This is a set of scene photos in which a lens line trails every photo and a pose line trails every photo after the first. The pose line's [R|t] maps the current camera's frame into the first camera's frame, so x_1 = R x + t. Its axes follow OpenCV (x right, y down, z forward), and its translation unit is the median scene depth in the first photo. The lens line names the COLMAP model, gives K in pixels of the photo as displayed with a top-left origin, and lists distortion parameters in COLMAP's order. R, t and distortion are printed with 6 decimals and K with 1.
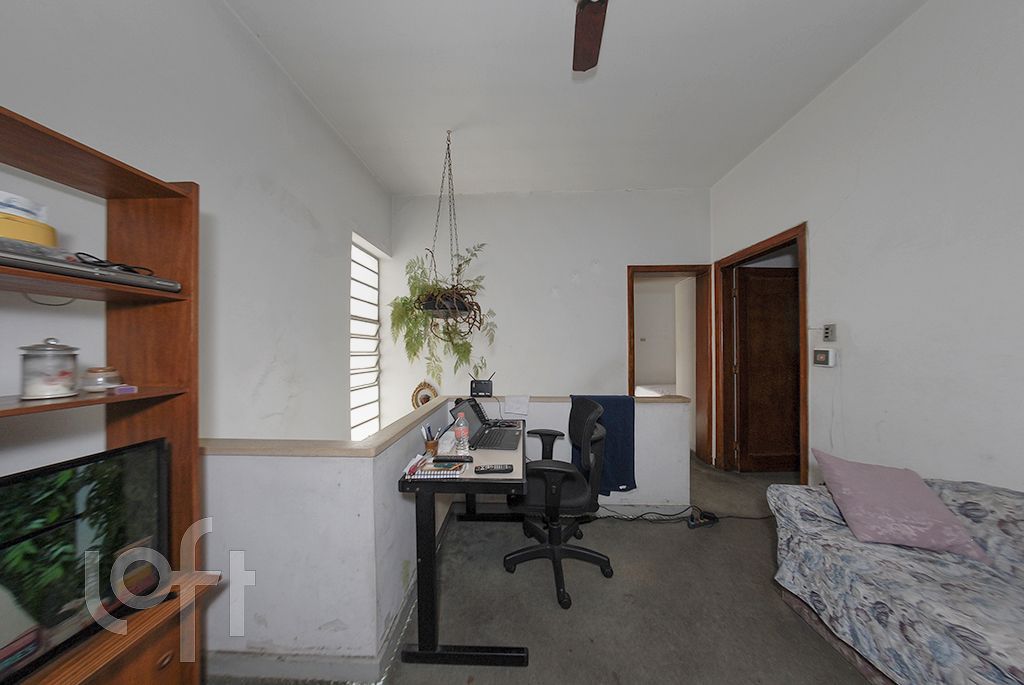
lens RADIAL K [[282.1, 0, 507.8], [0, 282.1, 348.7], [0, 0, 1]] dist [-0.020933, 0.004517]
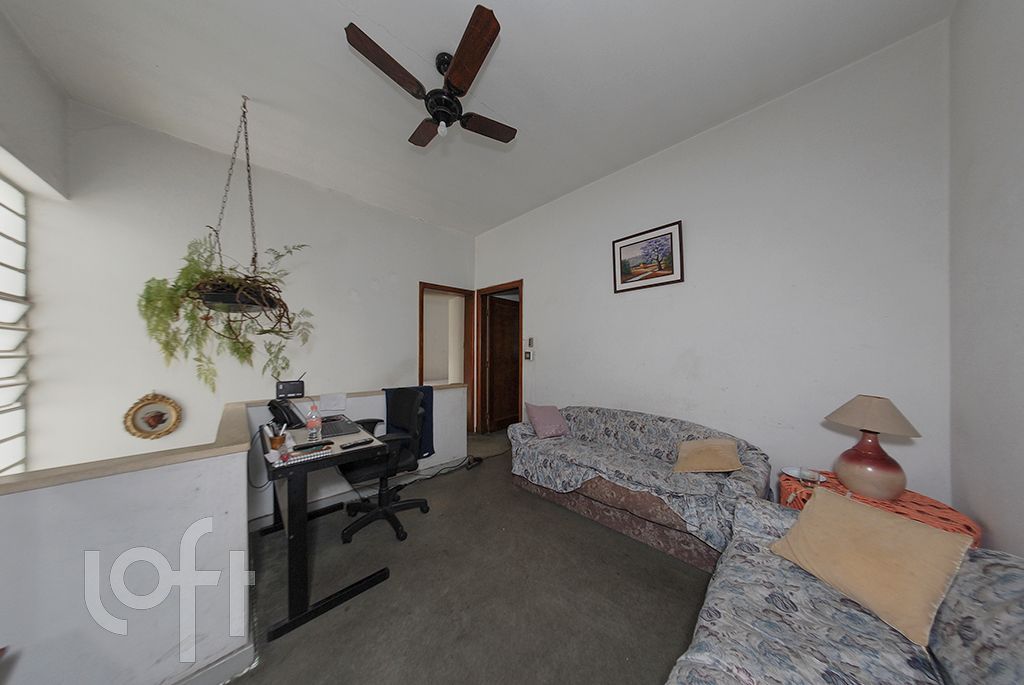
lens RADIAL K [[282.1, 0, 507.8], [0, 282.1, 348.7], [0, 0, 1]] dist [-0.020933, 0.004517]
pose [[0.706981, 0.011765, 0.707135, -0.256391], [-0.009857, 0.999928, -0.006781, 0.000250], [-0.707164, -0.002176, 0.707046, -0.206918]]
